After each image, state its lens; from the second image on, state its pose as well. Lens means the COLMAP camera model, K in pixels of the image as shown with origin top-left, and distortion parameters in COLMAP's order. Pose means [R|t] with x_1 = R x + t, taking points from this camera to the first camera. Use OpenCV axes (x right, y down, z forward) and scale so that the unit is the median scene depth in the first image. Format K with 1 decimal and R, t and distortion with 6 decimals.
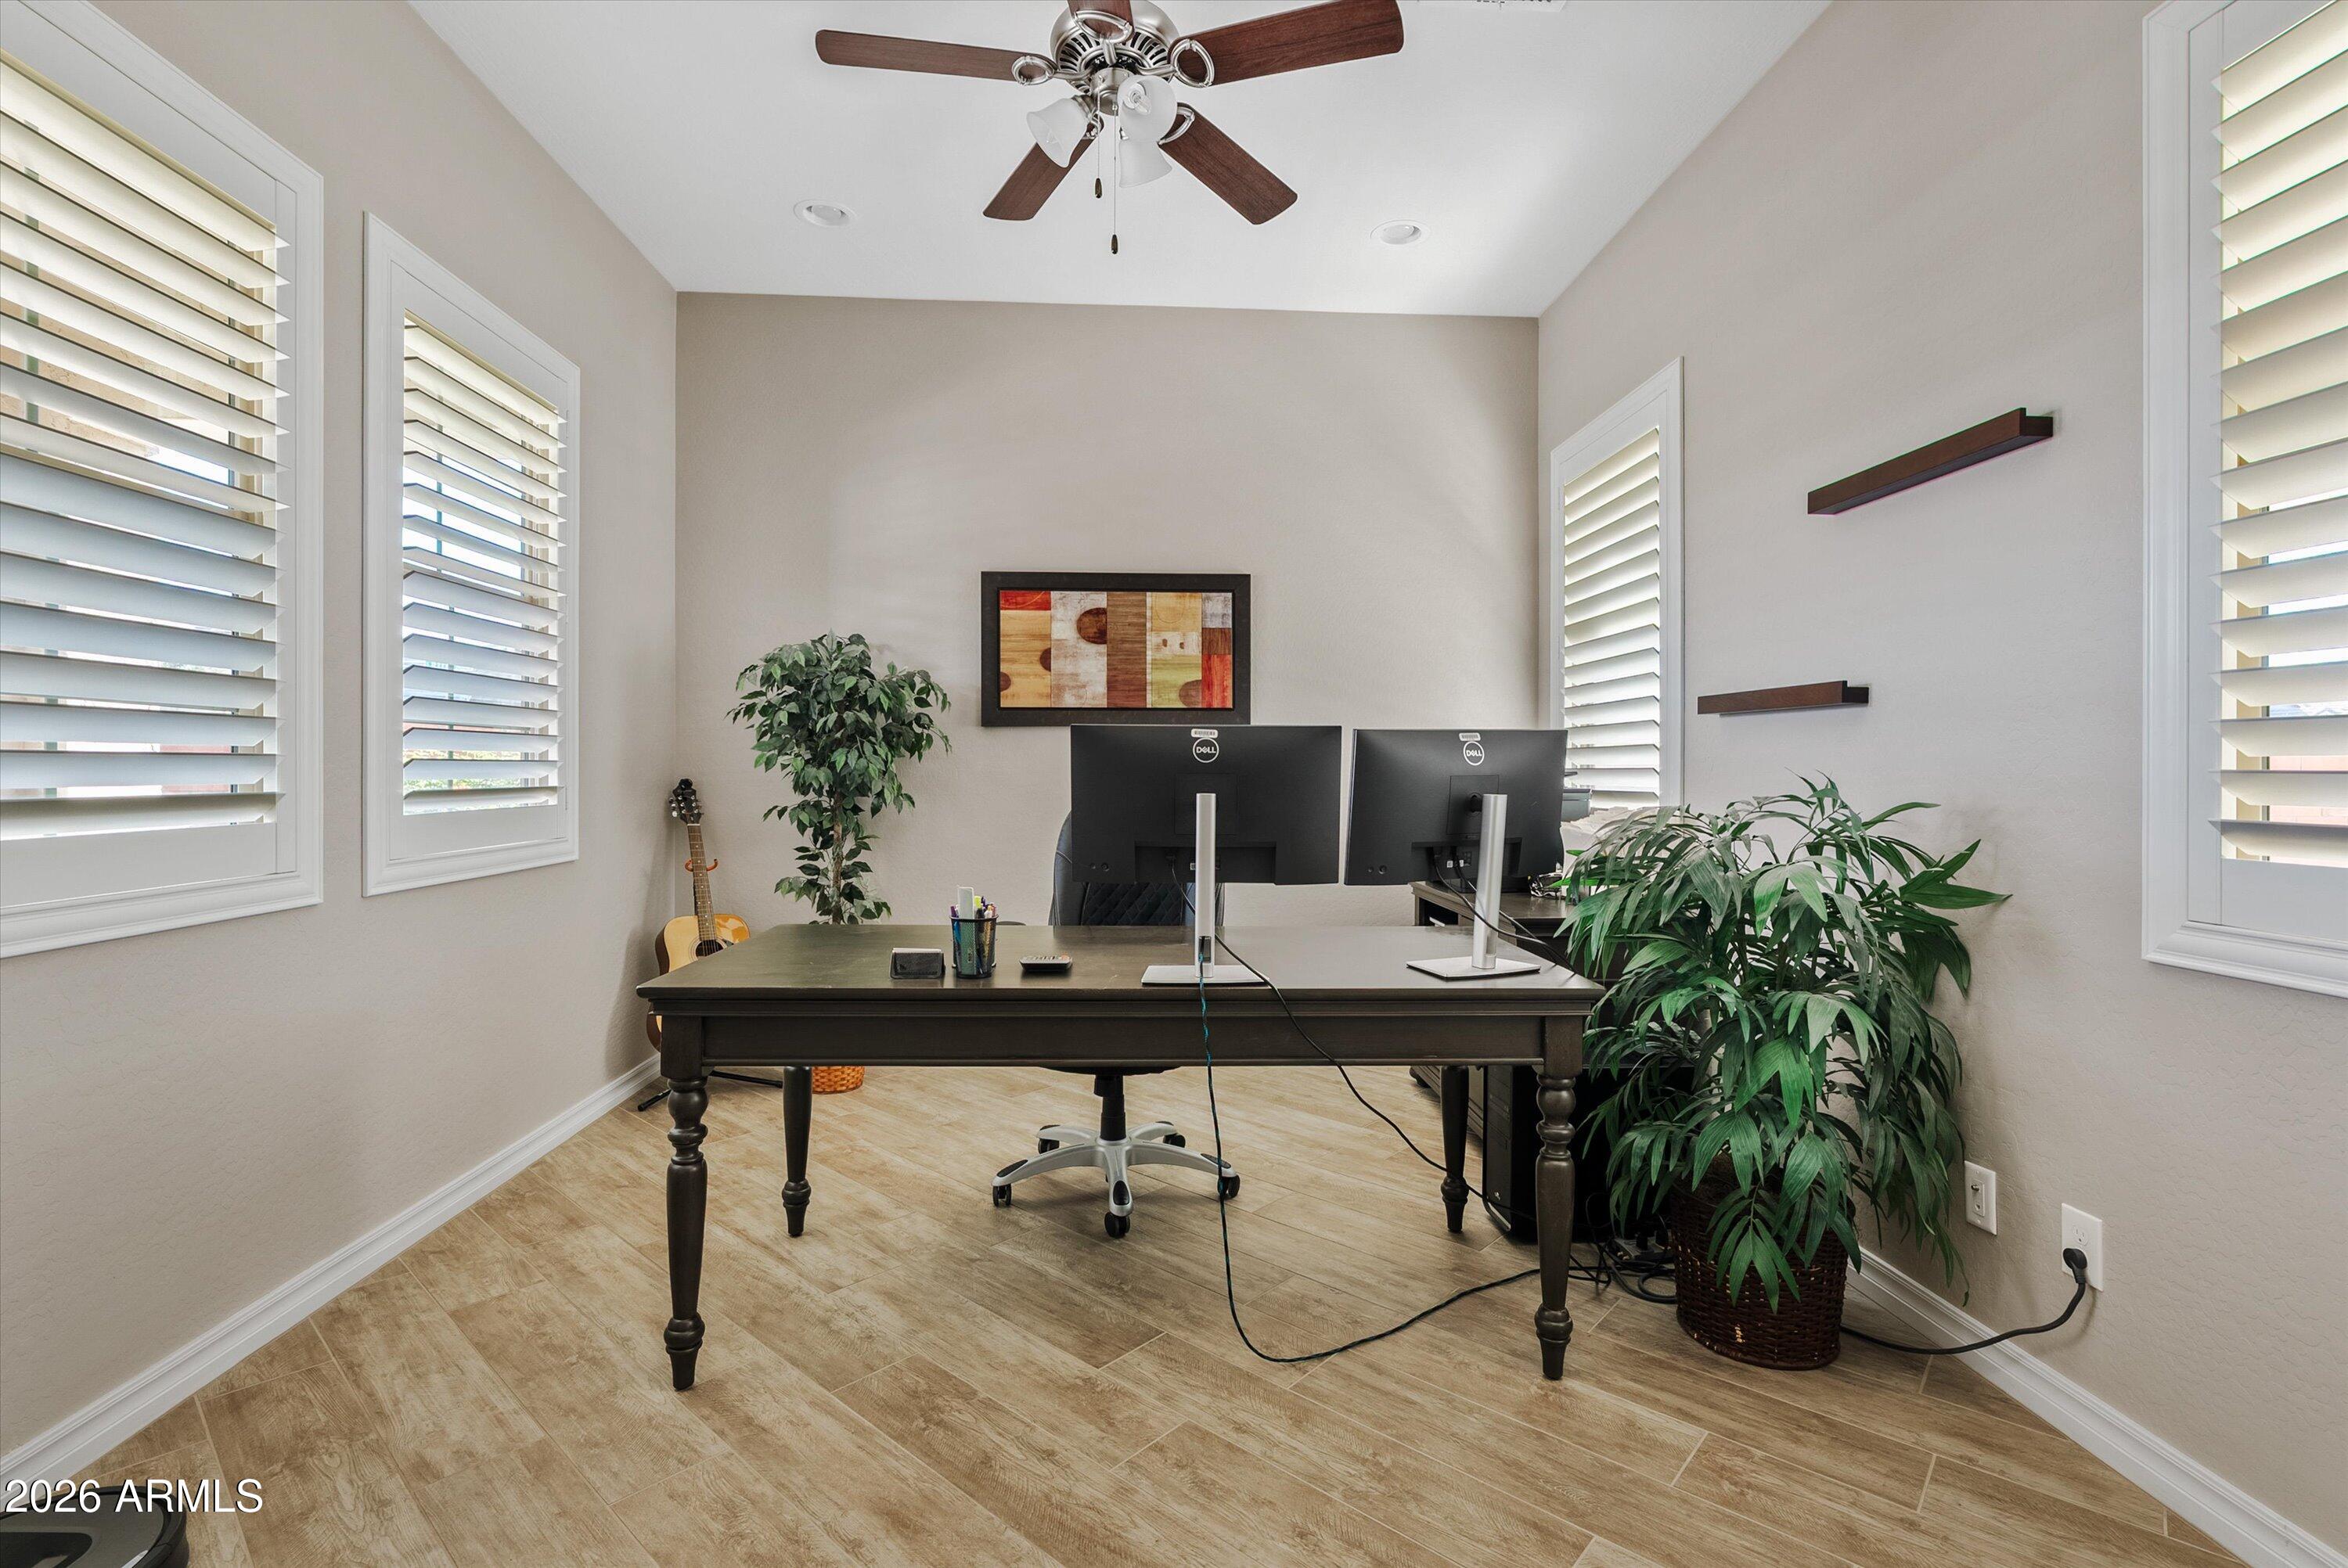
lens RADIAL K [[1055.7, 0, 1174.0], [0, 1055.7, 784.0], [0, 0, 1]] dist [-0.008752, 0.000016]
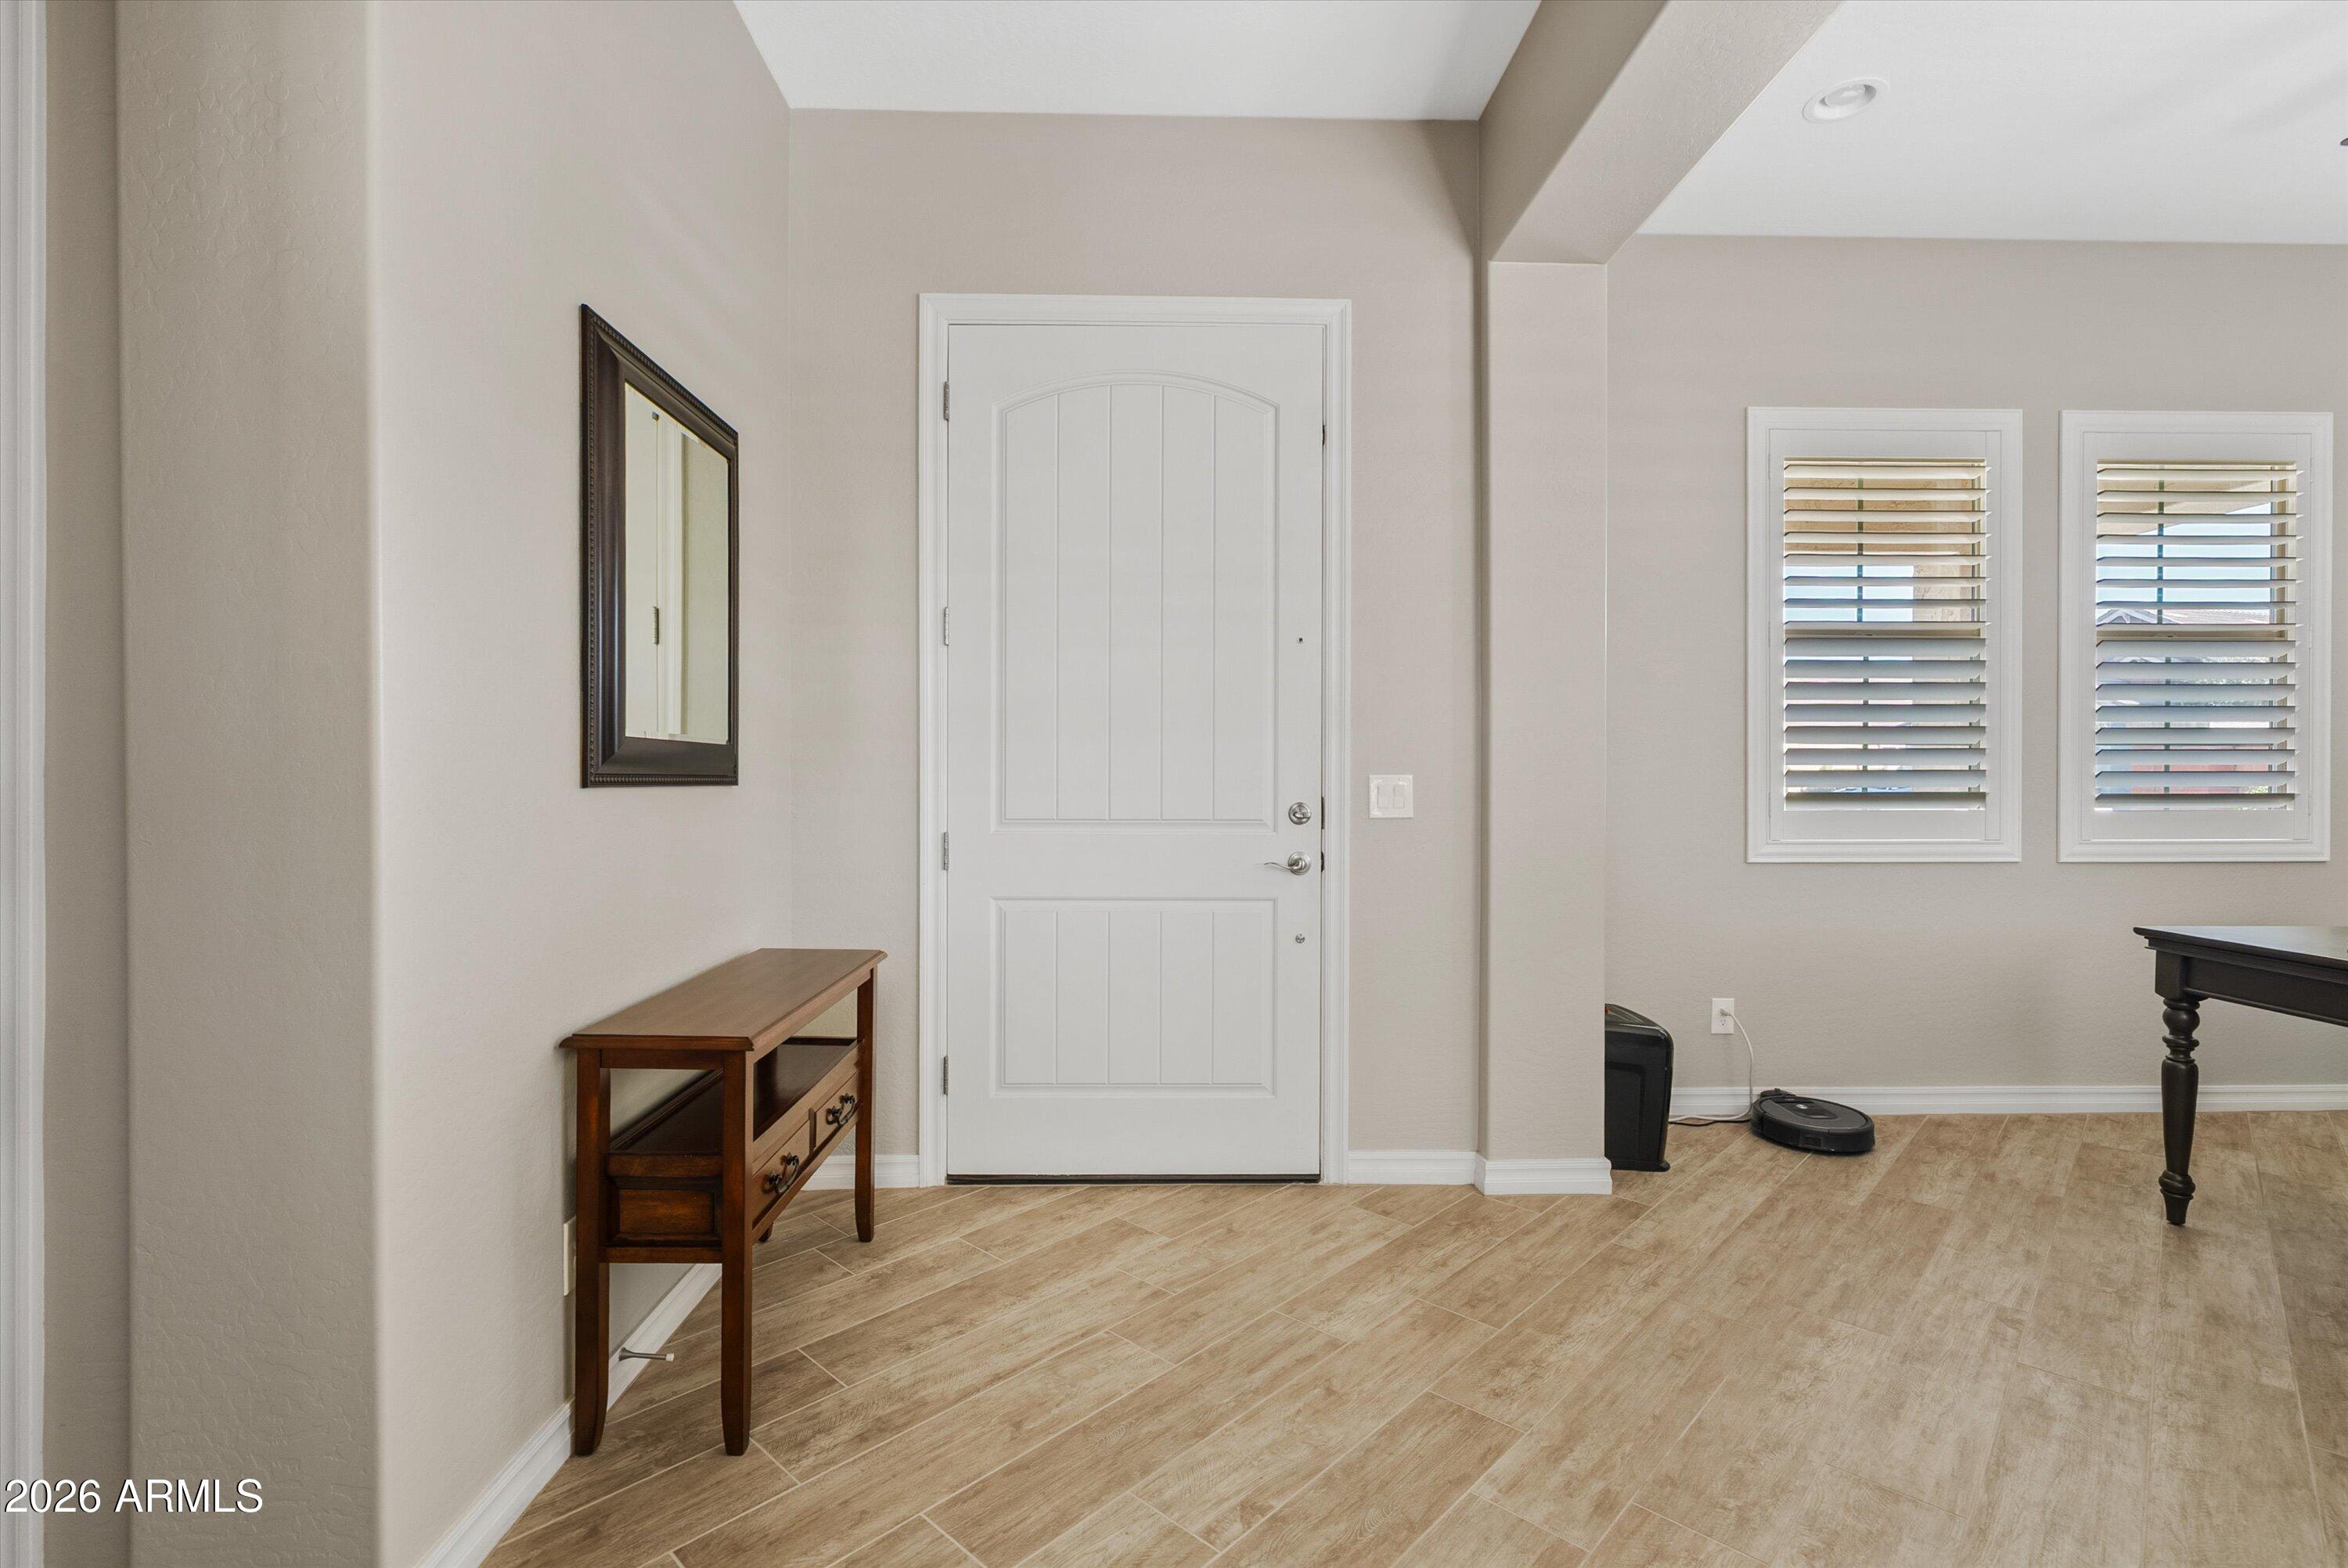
lens RADIAL K [[1069.1, 0, 1171.3], [0, 1069.1, 772.2], [0, 0, 1]] dist [-0.004165, 0.000396]
pose [[-0.036315, -0.012034, -0.999268, 0.978792], [-0.008836, 0.999892, -0.011720, 0.007853], [0.999301, 0.008404, -0.036418, -0.271832]]
